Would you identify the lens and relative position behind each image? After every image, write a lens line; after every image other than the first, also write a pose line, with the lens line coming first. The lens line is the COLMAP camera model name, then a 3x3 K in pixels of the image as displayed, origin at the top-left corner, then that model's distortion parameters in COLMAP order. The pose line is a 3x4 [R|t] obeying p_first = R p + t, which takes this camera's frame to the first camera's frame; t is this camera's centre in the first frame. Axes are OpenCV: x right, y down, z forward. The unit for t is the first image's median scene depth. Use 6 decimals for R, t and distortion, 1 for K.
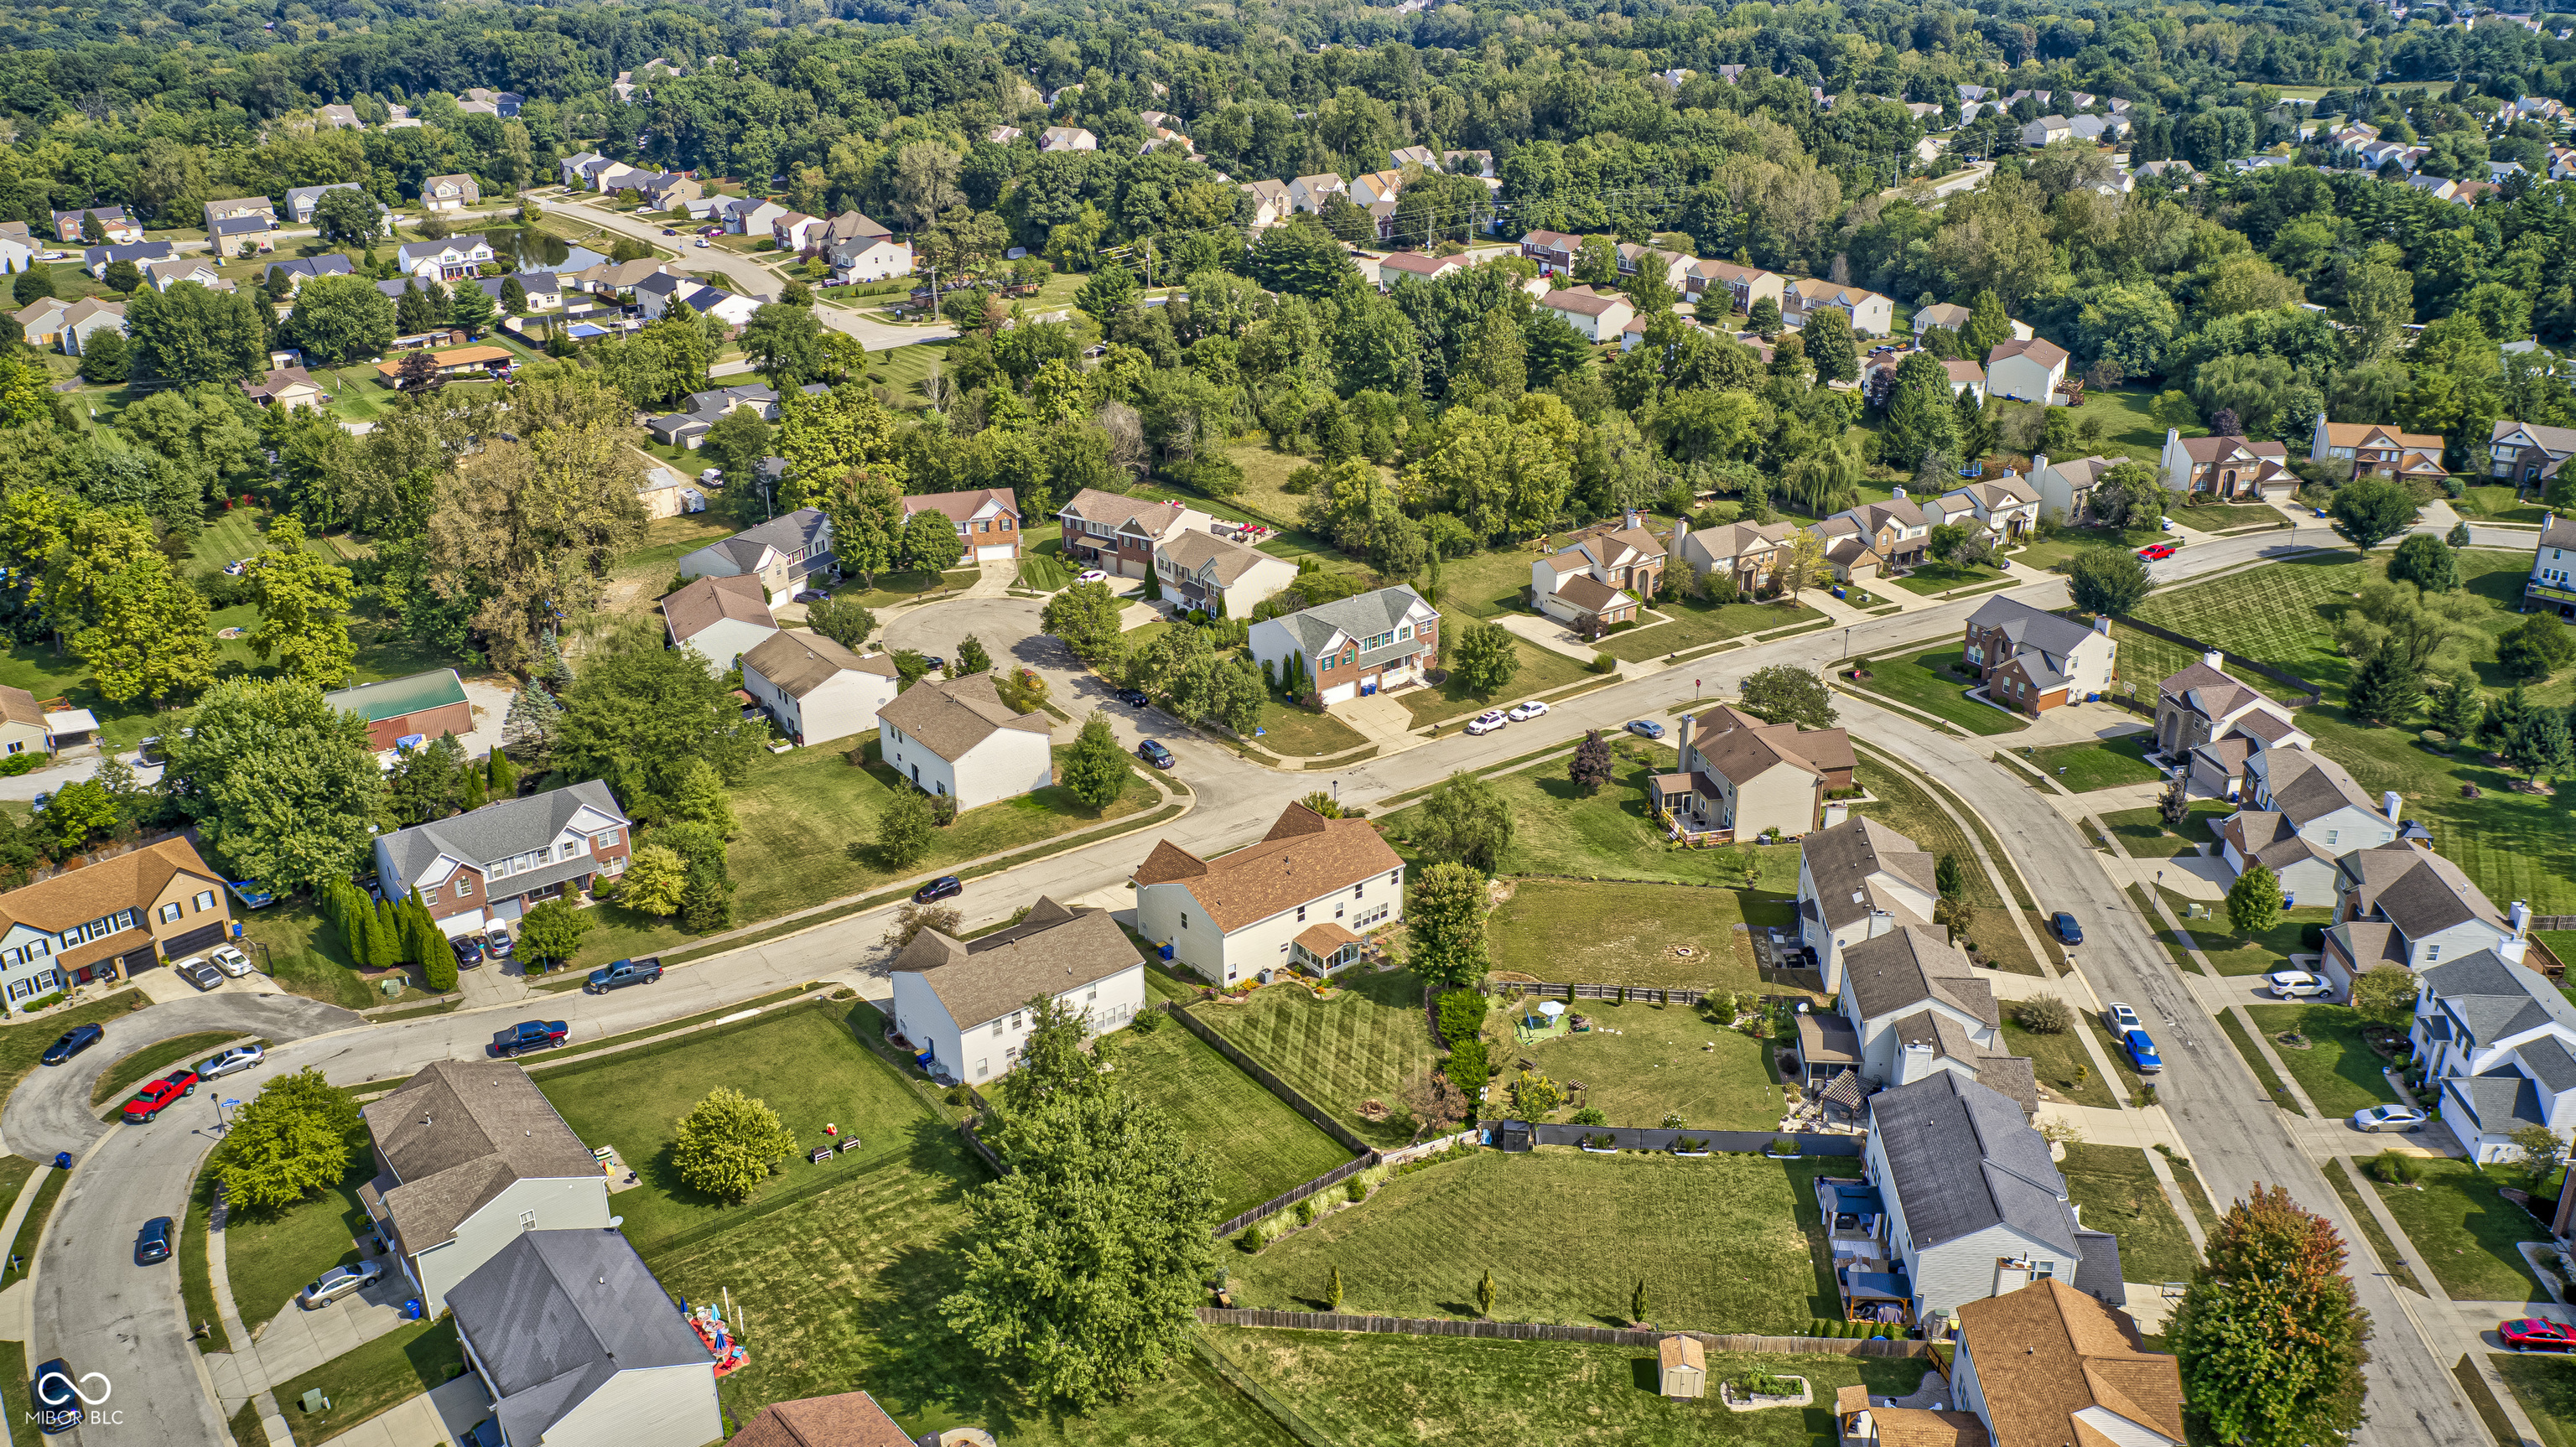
lens RADIAL K [[1985.3, 0, 1288.0], [0, 1985.3, 723.5], [0, 0, 1]] dist [-0.033158, -0.006038]
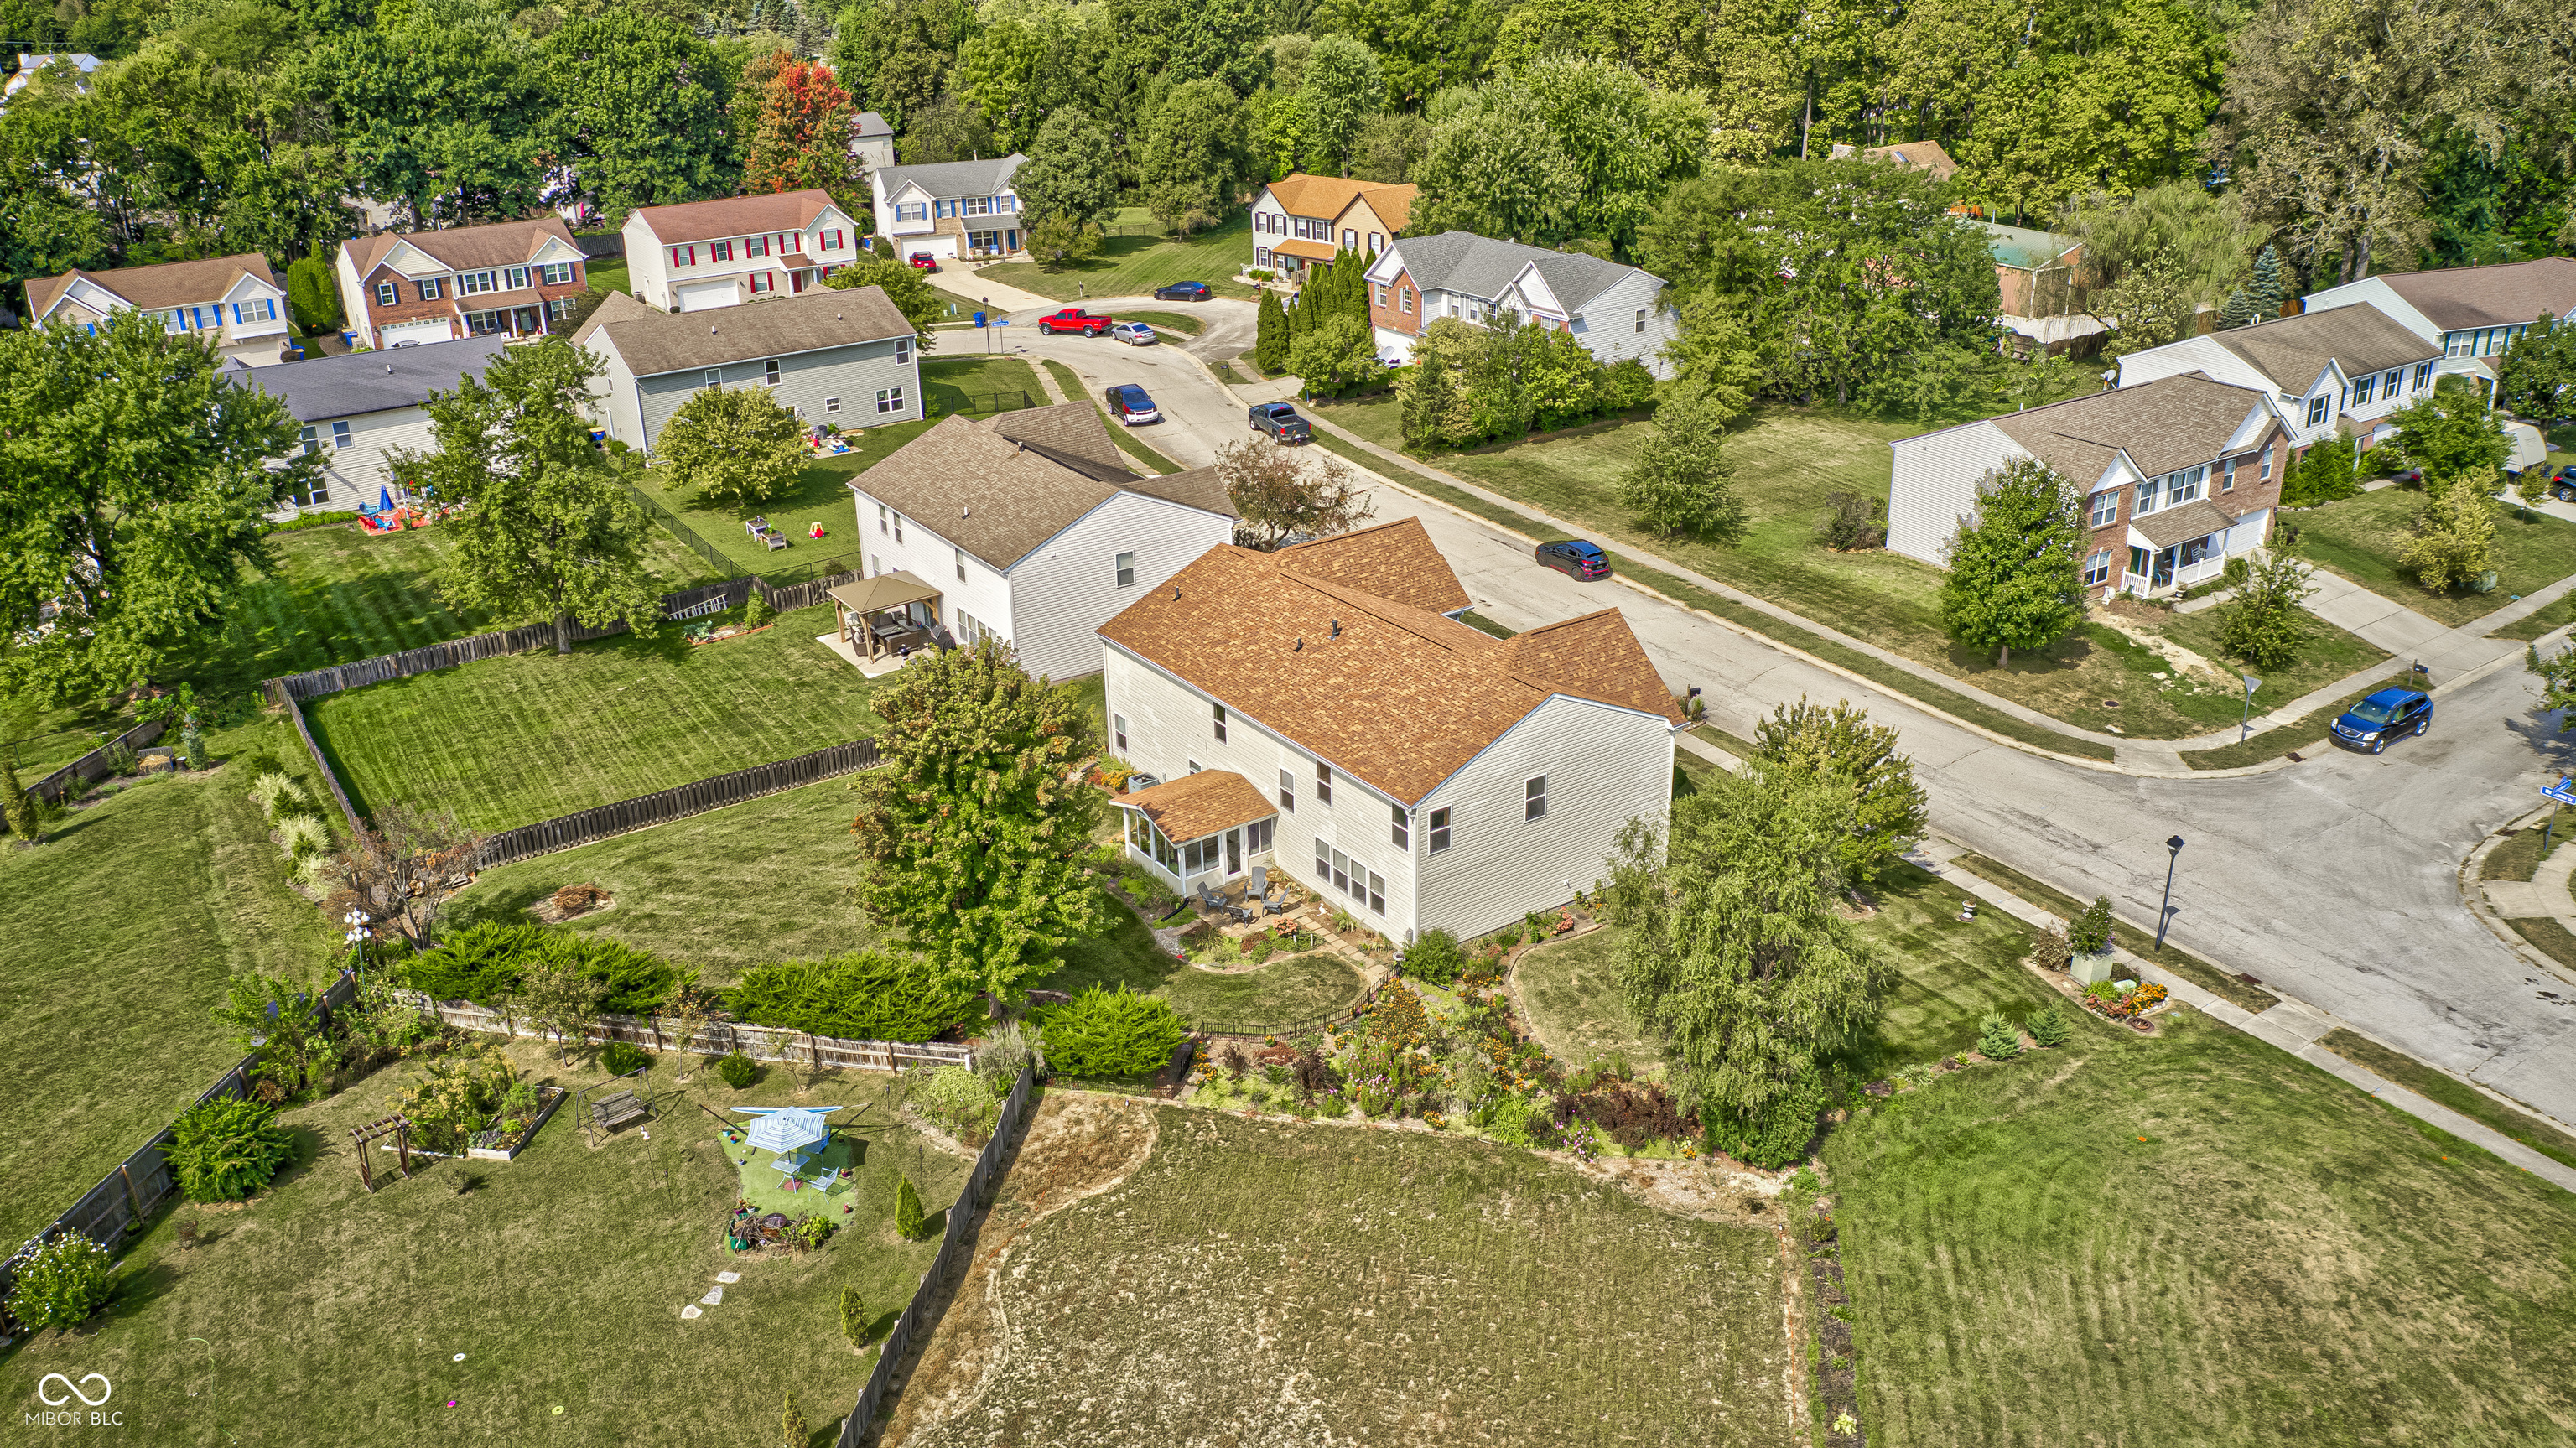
lens RADIAL K [[1985.5, 0, 1288.0], [0, 1985.5, 724.0], [0, 0, 1]] dist [-0.033158, -0.006038]
pose [[-0.073349, 0.401458, -0.912936, 0.321324], [-0.366170, 0.840627, 0.399080, -0.062671], [0.927653, 0.363562, 0.085343, 0.813267]]
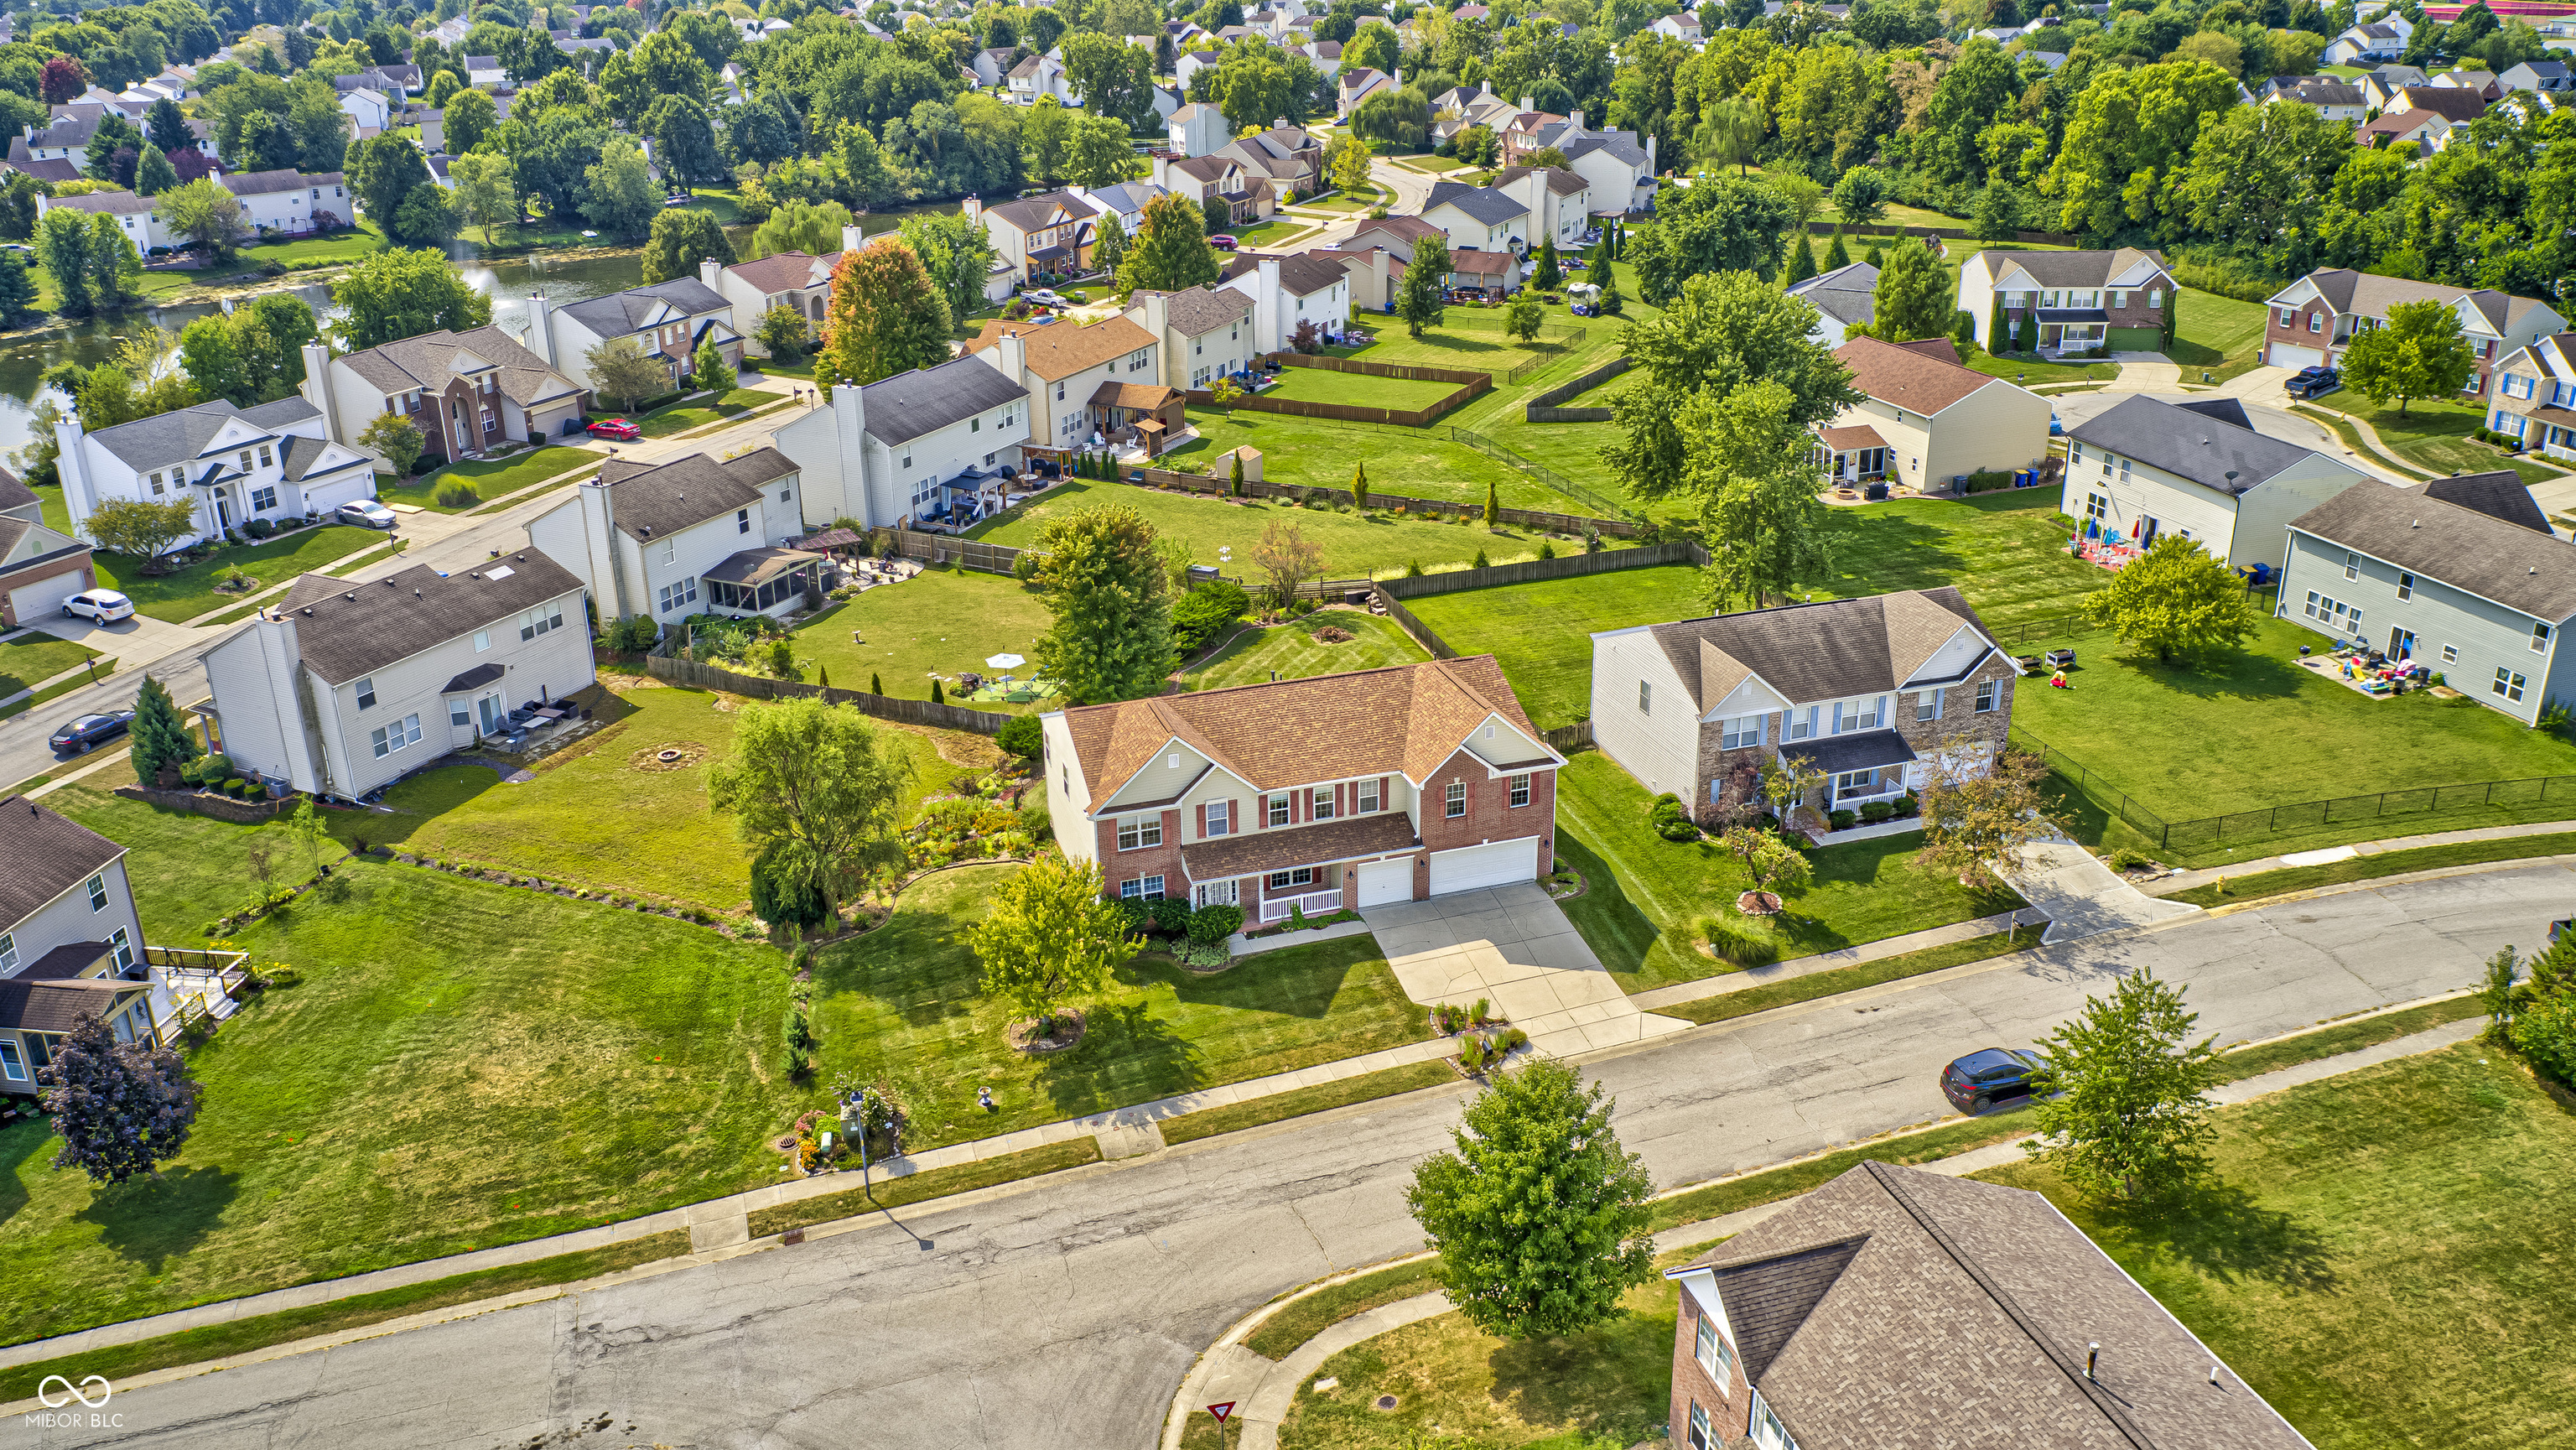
lens RADIAL K [[1985.7, 0, 1288.0], [0, 1985.7, 725.0], [0, 0, 1]] dist [-0.033158, -0.006038]
pose [[-0.938828, -0.108724, 0.326775, -0.148597], [0.157459, 0.708357, 0.688067, -0.235238], [-0.306283, 0.697430, -0.647906, 1.134149]]
